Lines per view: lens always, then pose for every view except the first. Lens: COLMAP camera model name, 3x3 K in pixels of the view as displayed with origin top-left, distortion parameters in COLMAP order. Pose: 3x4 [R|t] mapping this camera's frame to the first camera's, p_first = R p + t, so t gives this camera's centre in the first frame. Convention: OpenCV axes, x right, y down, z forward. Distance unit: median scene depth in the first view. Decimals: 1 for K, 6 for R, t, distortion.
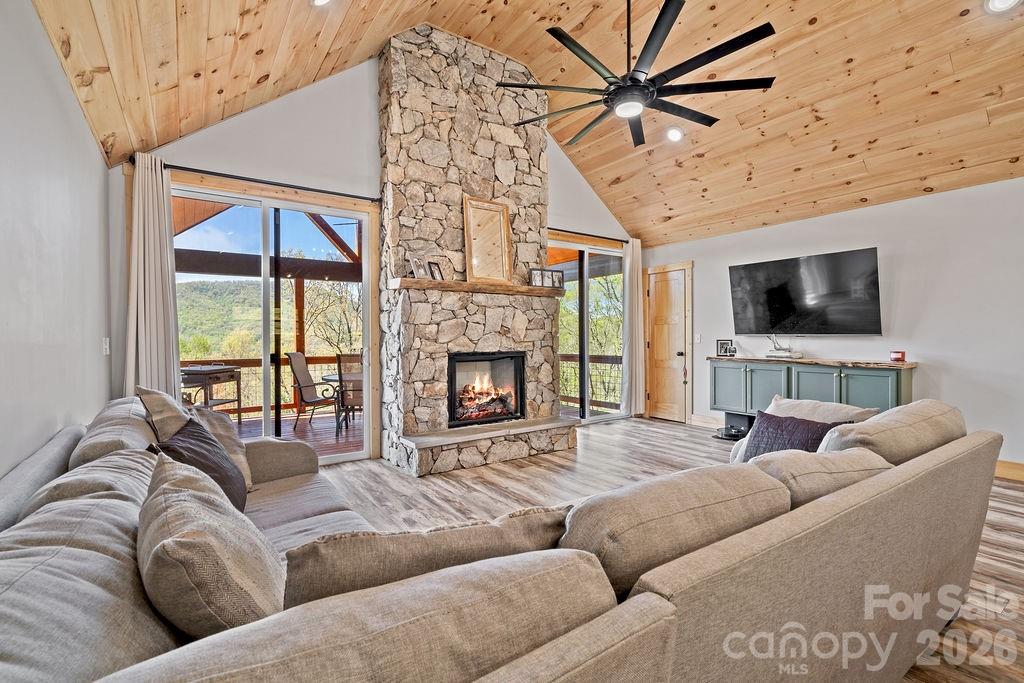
lens RADIAL K [[470.3, 0, 512.0], [0, 470.3, 341.5], [0, 0, 1]] dist [0.001420, 0.000007]
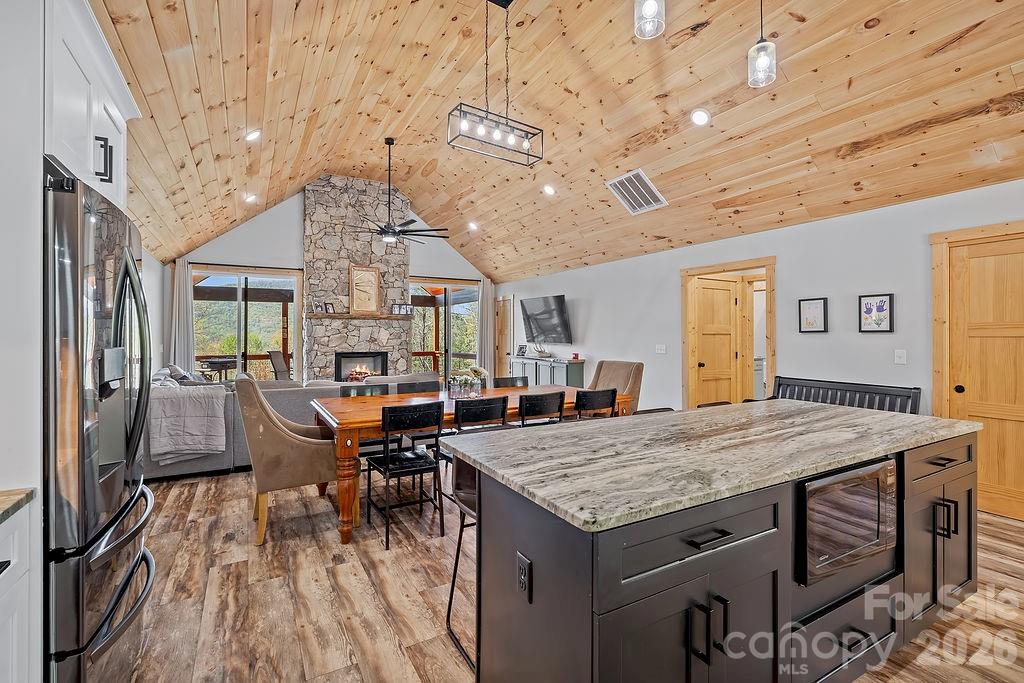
lens RADIAL K [[464.4, 0, 509.5], [0, 464.4, 333.5], [0, 0, 1]] dist [-0.001218, -0.000106]
pose [[0.995175, 0.002929, -0.098072, 0.685349], [-0.004366, 0.999886, -0.014438, -0.024981], [0.098019, 0.014797, 0.995075, -0.707077]]
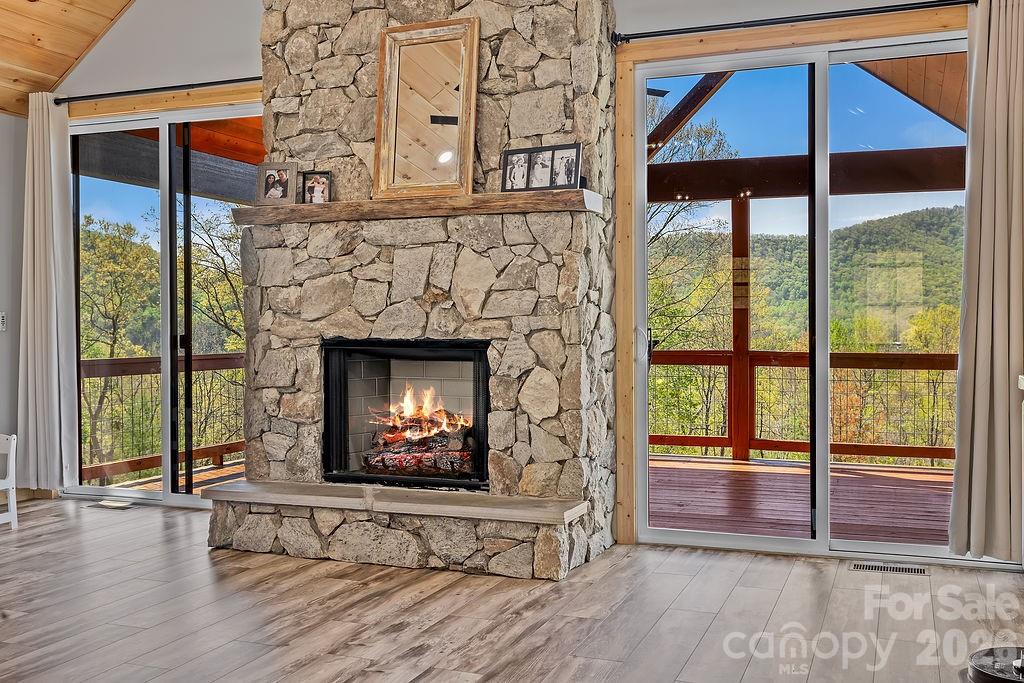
lens RADIAL K [[987.8, 0, 512.0], [0, 987.8, 341.5], [0, 0, 1]] dist [0.010544, 0.014085]
pose [[0.553872, 0.020071, -0.832360, 0.868902], [-0.006544, 0.999783, 0.019753, 0.003484], [0.832576, -0.005494, 0.553884, 0.532241]]
